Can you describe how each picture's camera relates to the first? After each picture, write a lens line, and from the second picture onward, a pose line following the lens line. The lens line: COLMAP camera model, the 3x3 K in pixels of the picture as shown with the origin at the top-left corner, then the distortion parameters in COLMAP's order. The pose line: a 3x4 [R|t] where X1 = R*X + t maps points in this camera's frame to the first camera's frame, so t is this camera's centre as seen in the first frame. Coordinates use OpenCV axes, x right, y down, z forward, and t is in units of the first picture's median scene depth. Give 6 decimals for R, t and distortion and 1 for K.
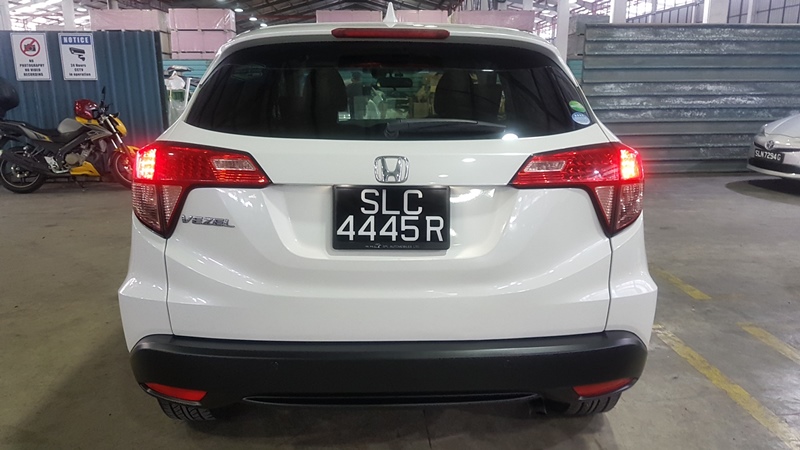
lens RADIAL K [[620.8, 0, 396.8], [0, 620.8, 211.6], [0, 0, 1]] dist [0.169496, -0.234415]
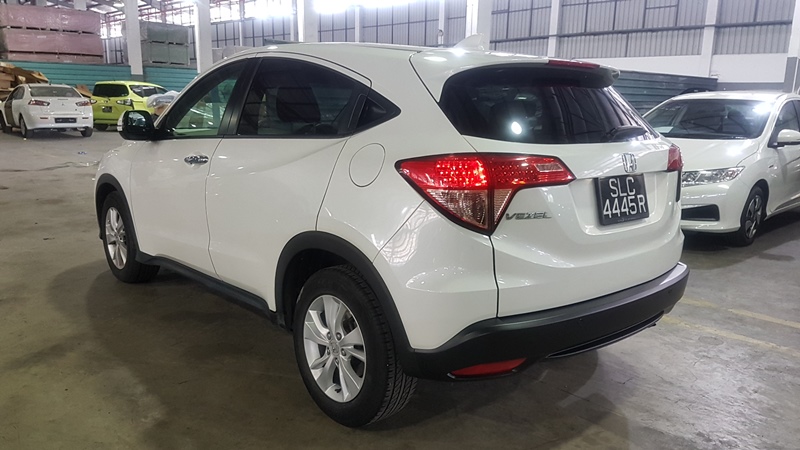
lens RADIAL K [[620.8, 0, 396.8], [0, 620.8, 211.6], [0, 0, 1]] dist [0.169496, -0.234415]
pose [[0.788136, -0.102192, 0.606959, -1.247357], [0.109830, 0.993644, 0.024684, -0.050427], [-0.605623, 0.047208, 0.794350, 0.198008]]
